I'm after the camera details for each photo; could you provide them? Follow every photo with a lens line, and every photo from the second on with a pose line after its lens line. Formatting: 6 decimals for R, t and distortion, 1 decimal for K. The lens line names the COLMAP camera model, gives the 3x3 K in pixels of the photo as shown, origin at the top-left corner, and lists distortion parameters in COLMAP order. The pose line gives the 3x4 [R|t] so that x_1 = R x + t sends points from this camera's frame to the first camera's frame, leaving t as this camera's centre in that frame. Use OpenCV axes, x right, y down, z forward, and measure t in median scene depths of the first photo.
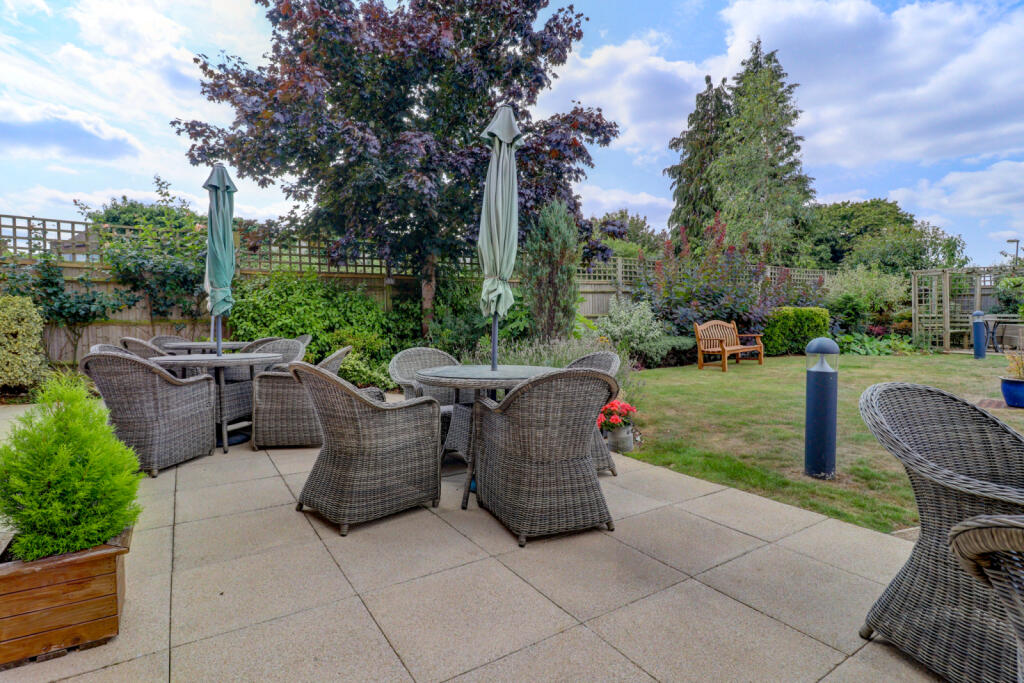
lens RADIAL K [[493.1, 0, 502.9], [0, 493.1, 327.2], [0, 0, 1]] dist [-0.002463, -0.008395]
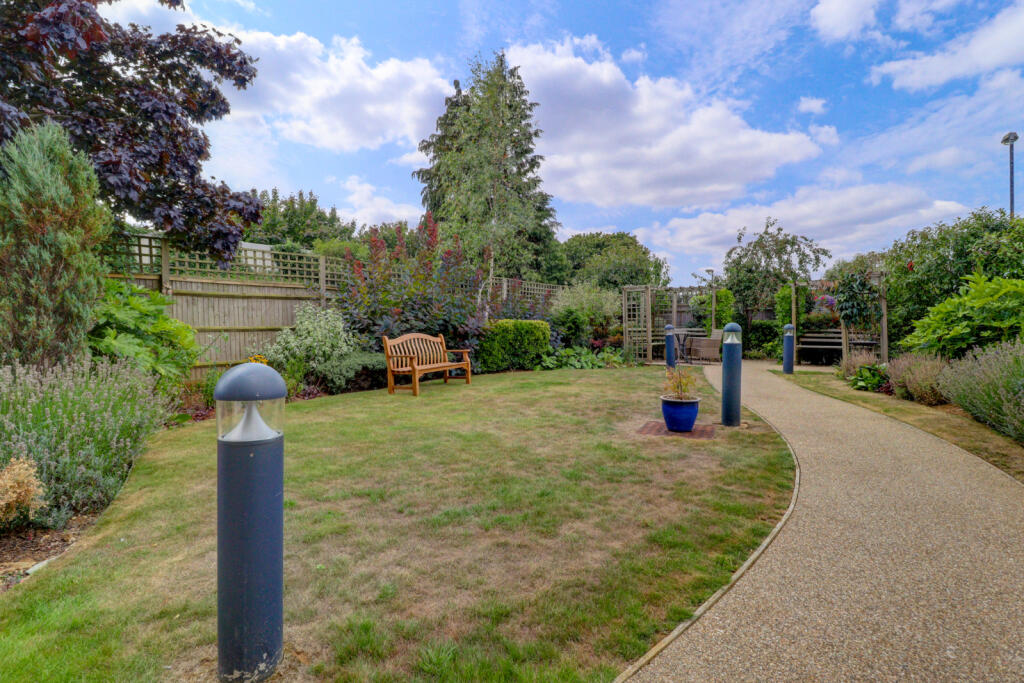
lens RADIAL K [[493.1, 0, 502.9], [0, 493.1, 327.2], [0, 0, 1]] dist [-0.002463, -0.008395]
pose [[0.919753, 0.006404, 0.392445, 0.191349], [0.005176, 0.999582, -0.028442, 0.000489], [-0.392464, 0.028191, 0.919335, 0.137970]]
